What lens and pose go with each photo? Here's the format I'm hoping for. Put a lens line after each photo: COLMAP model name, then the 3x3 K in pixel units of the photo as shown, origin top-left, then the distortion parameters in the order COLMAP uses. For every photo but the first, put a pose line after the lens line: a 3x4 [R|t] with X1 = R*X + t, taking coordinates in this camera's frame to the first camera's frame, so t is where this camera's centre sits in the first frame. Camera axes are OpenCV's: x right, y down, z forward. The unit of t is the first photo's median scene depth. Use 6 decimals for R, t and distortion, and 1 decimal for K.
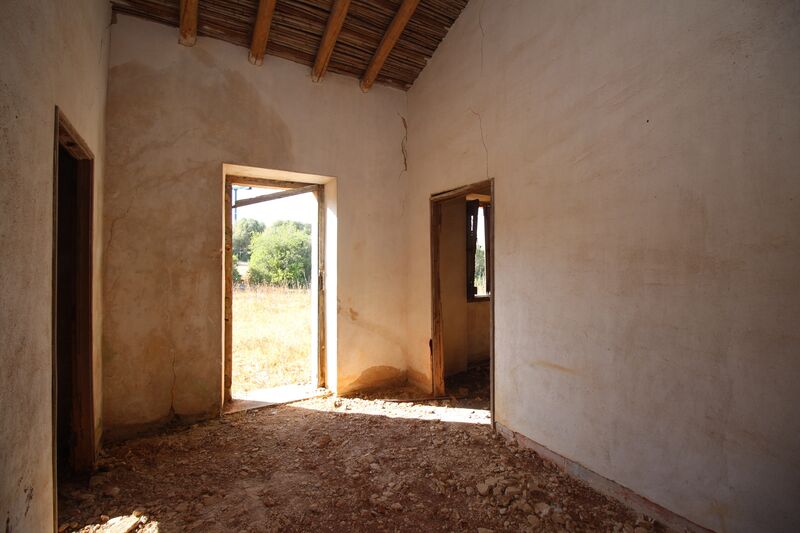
lens RADIAL K [[370.0, 0, 399.1], [0, 370.0, 260.5], [0, 0, 1]] dist [-0.003052, -0.010820]
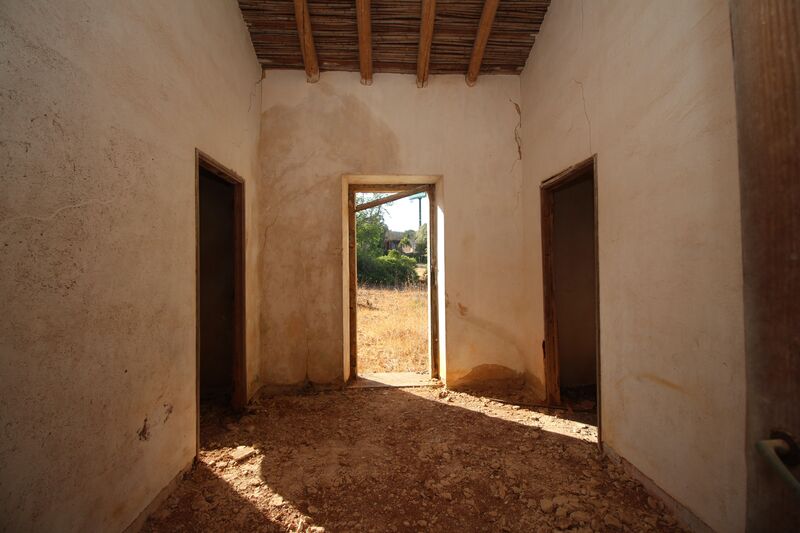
lens RADIAL K [[370.0, 0, 400.7], [0, 370.0, 263.0], [0, 0, 1]] dist [-0.003052, -0.010820]
pose [[0.886647, -0.011040, -0.462316, 0.246037], [0.011553, 0.999932, -0.001723, 0.024375], [0.462303, -0.003814, 0.886714, 0.039551]]
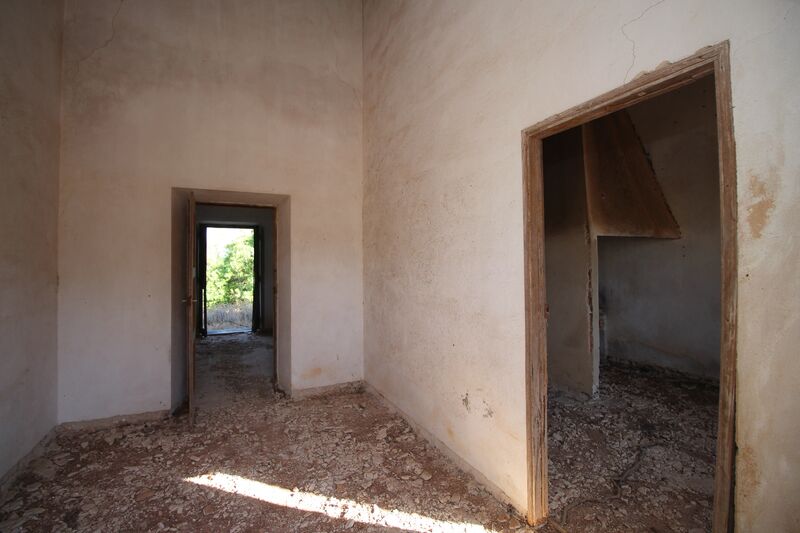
lens RADIAL K [[370.0, 0, 400.0], [0, 370.0, 263.5], [0, 0, 1]] dist [-0.003052, -0.010820]
pose [[-0.995186, -0.000118, 0.098006, -0.387986], [-0.000786, 0.999977, -0.006780, 0.005876], [-0.098003, -0.006824, -0.995163, 1.255021]]
